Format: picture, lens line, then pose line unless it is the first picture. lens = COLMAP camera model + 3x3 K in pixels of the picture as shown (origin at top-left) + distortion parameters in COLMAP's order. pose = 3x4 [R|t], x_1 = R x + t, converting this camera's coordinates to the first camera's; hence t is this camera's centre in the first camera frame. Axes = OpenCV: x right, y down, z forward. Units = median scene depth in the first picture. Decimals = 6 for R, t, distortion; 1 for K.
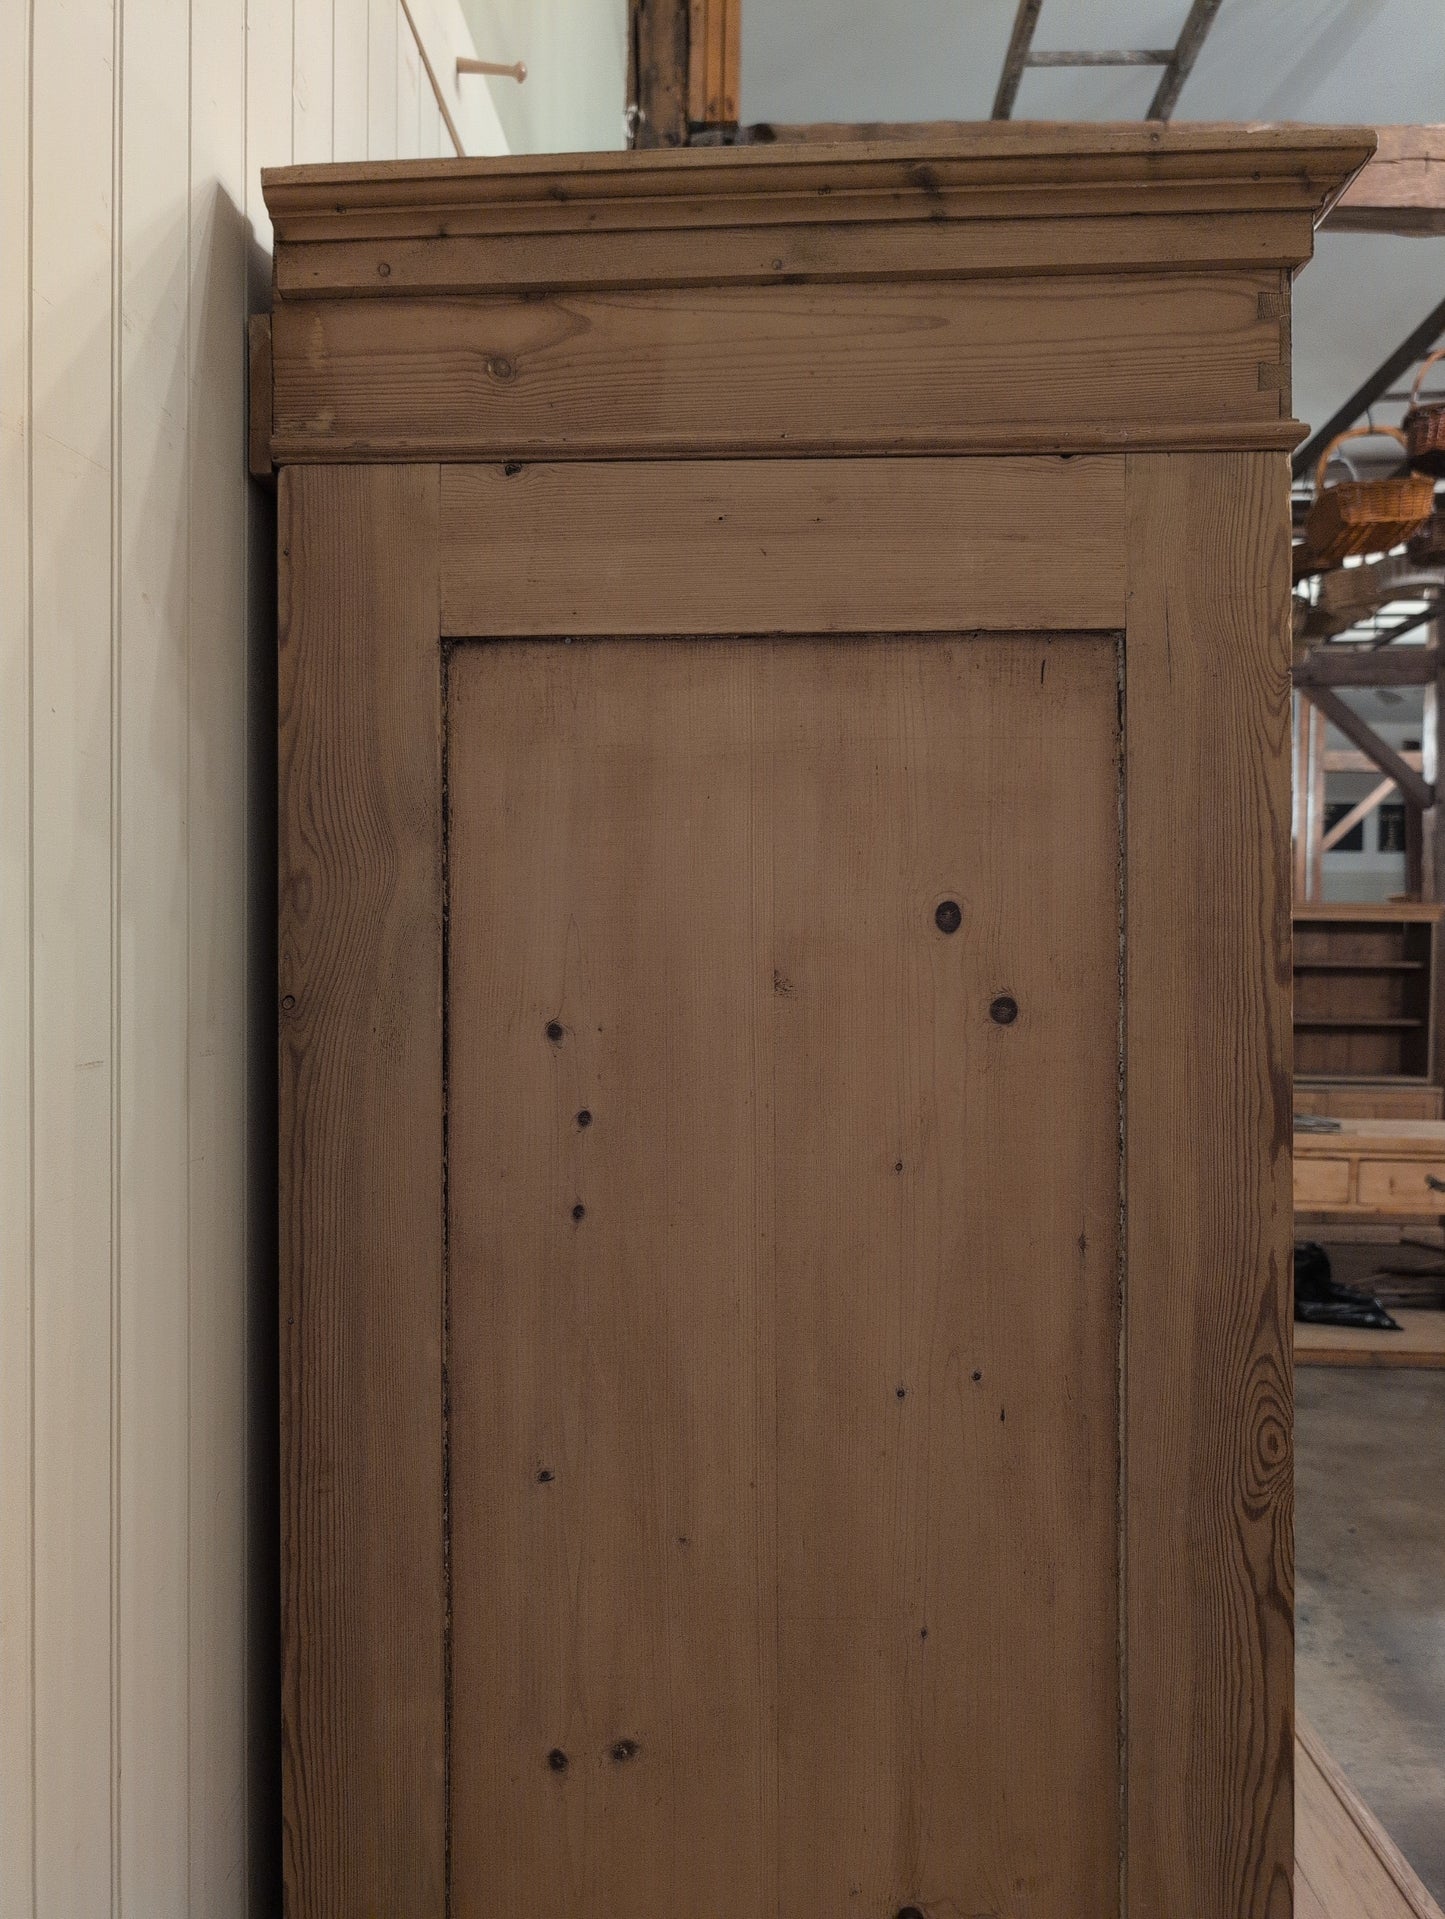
lens RADIAL K [[1384.8, 0, 730.0], [0, 1384.8, 964.6], [0, 0, 1]] dist [0.032486, -0.041884]
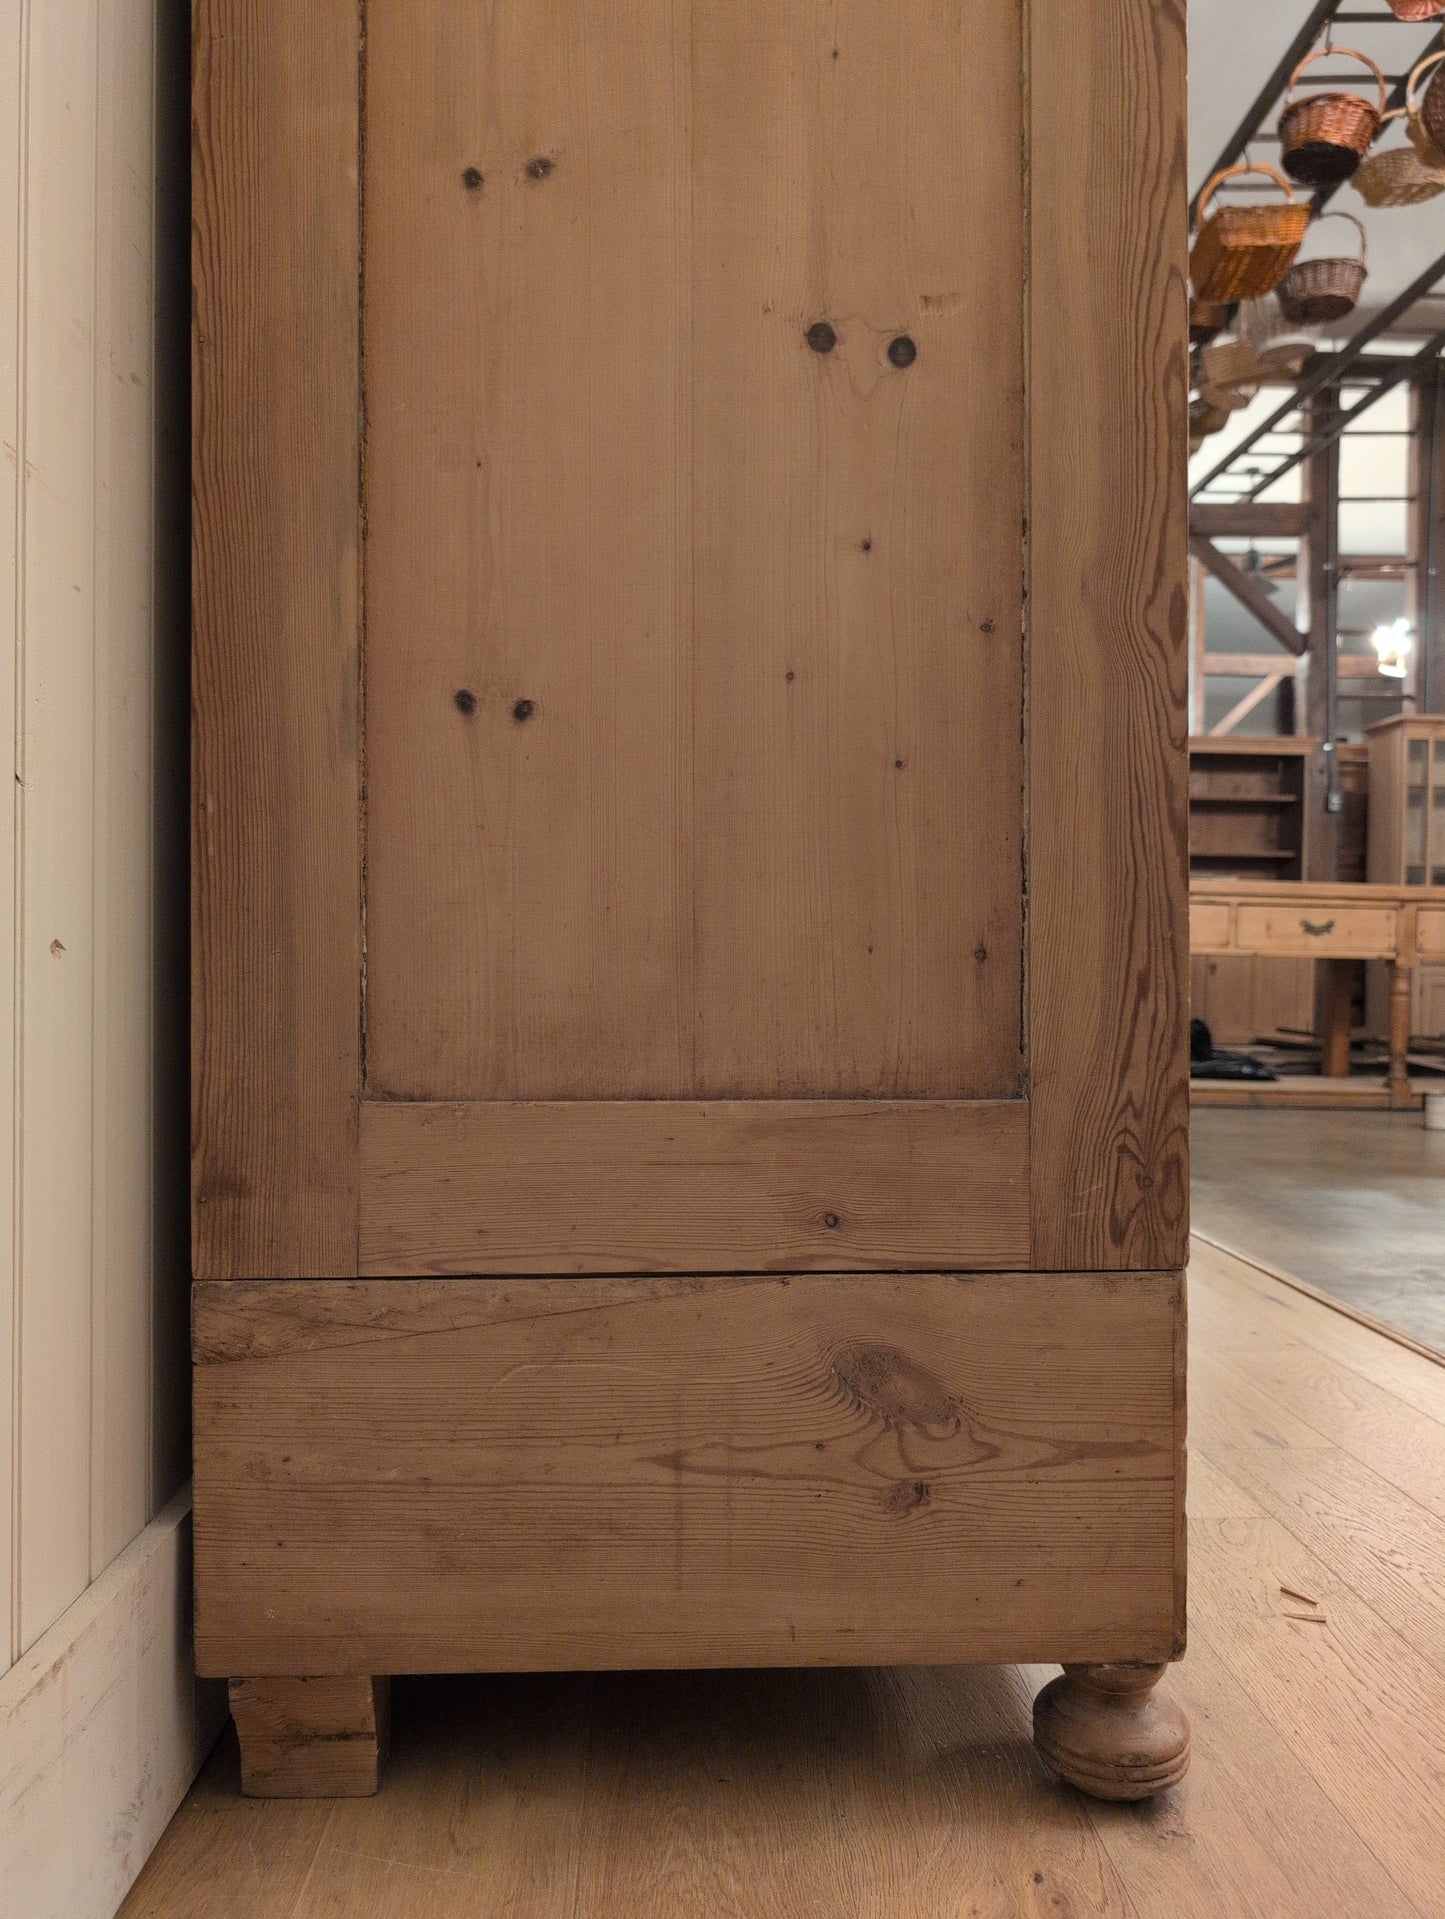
lens RADIAL K [[1395.0, 0, 722.5], [0, 1395.0, 959.5], [0, 0, 1]] dist [0.002752, -0.007621]
pose [[0.997412, 0.001860, 0.071878, -0.015563], [-0.001427, 0.999981, -0.006076, 1.140762], [-0.071888, 0.005958, 0.997395, -0.011923]]
